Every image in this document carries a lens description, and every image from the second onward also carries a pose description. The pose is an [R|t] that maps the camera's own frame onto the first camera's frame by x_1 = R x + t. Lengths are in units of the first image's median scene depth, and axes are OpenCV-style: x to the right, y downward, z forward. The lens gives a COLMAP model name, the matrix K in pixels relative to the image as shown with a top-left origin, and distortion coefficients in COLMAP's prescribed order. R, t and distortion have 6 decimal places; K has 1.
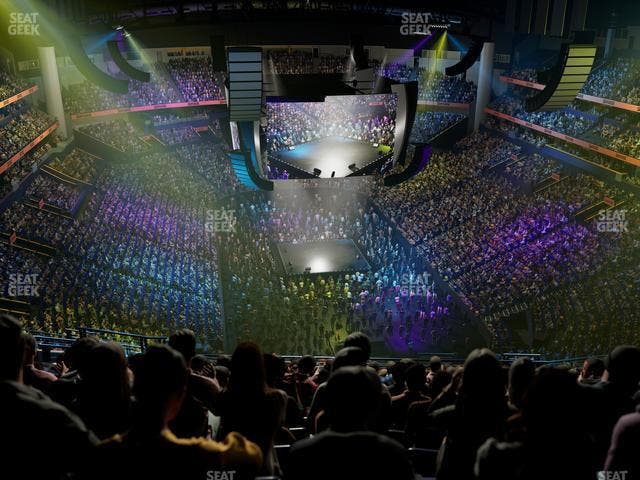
lens RADIAL K [[595.3, 0, 320.4], [0, 595.3, 241.4], [0, 0, 1]] dist [0.002325, 0.000000]
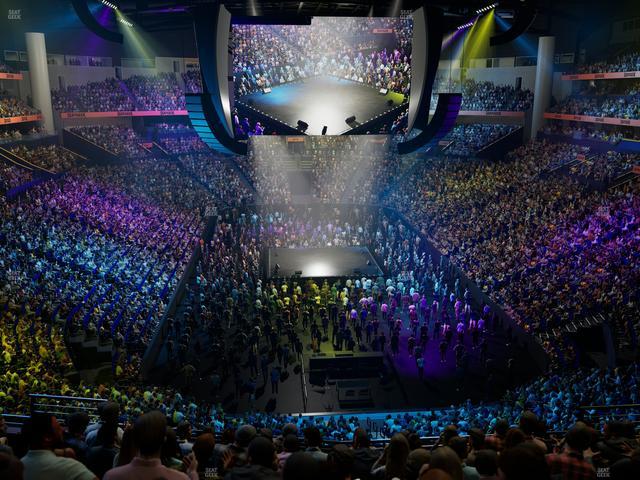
lens RADIAL K [[595.3, 0, 321.0], [0, 595.3, 241.9], [0, 0, 1]] dist [0.002325, 0.000000]
pose [[0.994564, 0.025068, -0.101067, 0.094310], [-0.037376, 0.991851, -0.121800, 0.112902], [0.097190, 0.124915, 0.987396, 0.290959]]
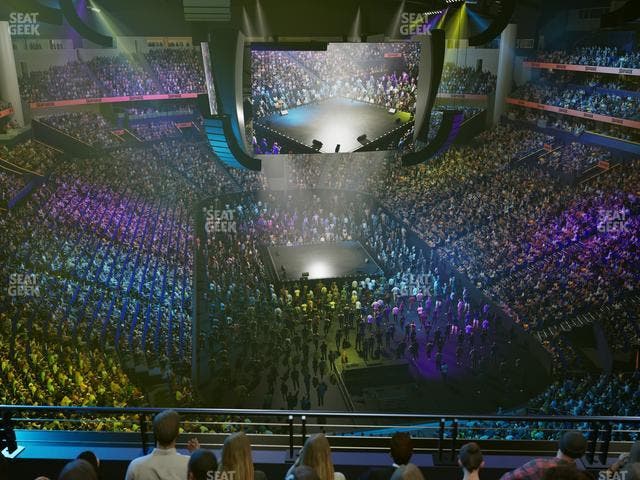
lens RADIAL K [[595.3, 0, 320.1], [0, 595.3, 240.6], [0, 0, 1]] dist [0.002325, 0.000000]
pose [[0.999982, -0.002099, 0.005547, -0.006115], [0.002355, 0.998913, -0.046560, 0.043657], [-0.005443, 0.046573, 0.998900, 0.228250]]
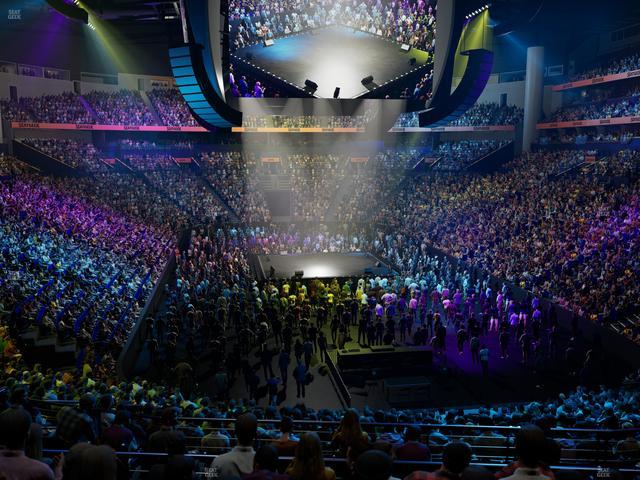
lens RADIAL K [[595.3, 0, 320.1], [0, 595.3, 242.5], [0, 0, 1]] dist [0.002325, 0.000000]
pose [[0.999533, 0.004130, -0.030265, 0.023258], [-0.010522, 0.976731, -0.214209, 0.170871], [0.028677, 0.214428, 0.976319, 0.428671]]
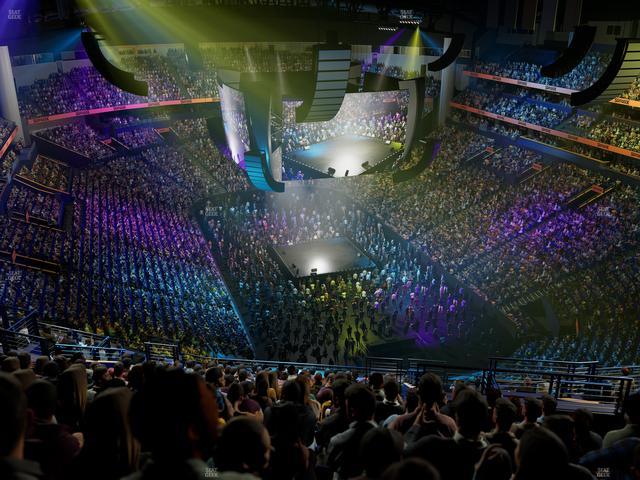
lens RADIAL K [[595.3, 0, 319.0], [0, 595.3, 240.1], [0, 0, 1]] dist [0.002325, 0.000000]
pose [[0.989621, -0.052759, 0.133663, -0.161242], [0.052251, 0.998607, 0.007307, -0.011377], [-0.133863, -0.000248, 0.991000, 0.029410]]
